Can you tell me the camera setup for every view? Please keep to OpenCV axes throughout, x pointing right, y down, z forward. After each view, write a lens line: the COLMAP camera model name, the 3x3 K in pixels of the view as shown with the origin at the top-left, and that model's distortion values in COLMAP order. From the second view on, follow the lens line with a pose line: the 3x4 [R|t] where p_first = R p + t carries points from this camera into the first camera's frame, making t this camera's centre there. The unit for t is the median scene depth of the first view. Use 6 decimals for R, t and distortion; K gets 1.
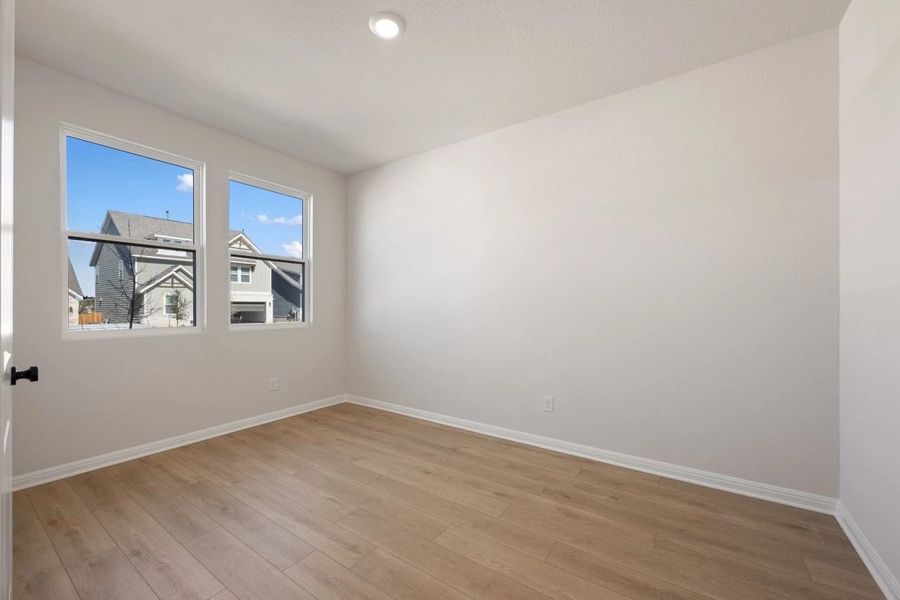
lens RADIAL K [[374.7, 0, 440.6], [0, 374.7, 309.6], [0, 0, 1]] dist [-0.001461, -0.000040]
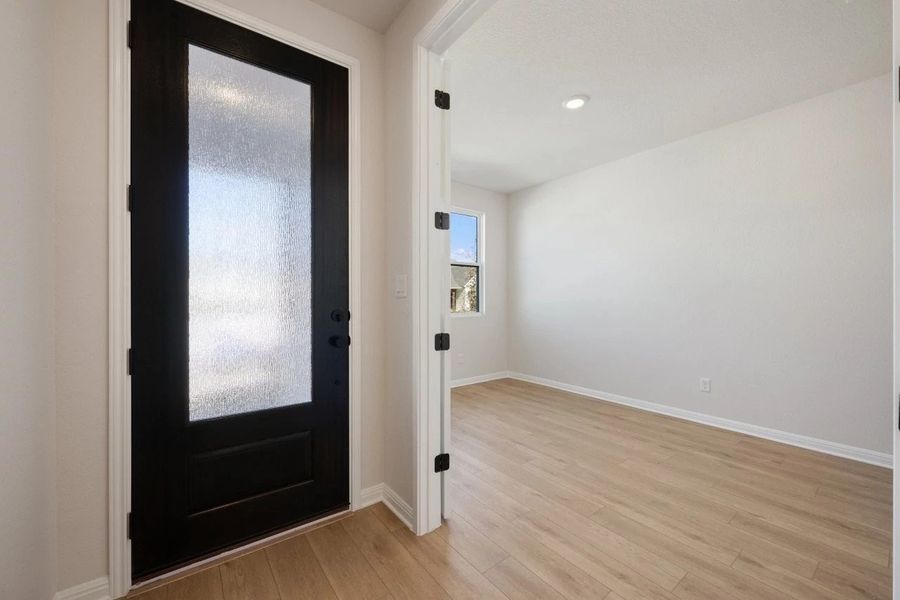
lens RADIAL K [[357.0, 0, 445.1], [0, 357.0, 300.1], [0, 0, 1]] dist [0.001919, -0.000066]
pose [[0.949753, -0.002127, -0.312992, -0.130287], [0.000324, 0.999983, -0.005811, -0.002466], [0.312999, 0.005418, 0.949738, -0.299333]]
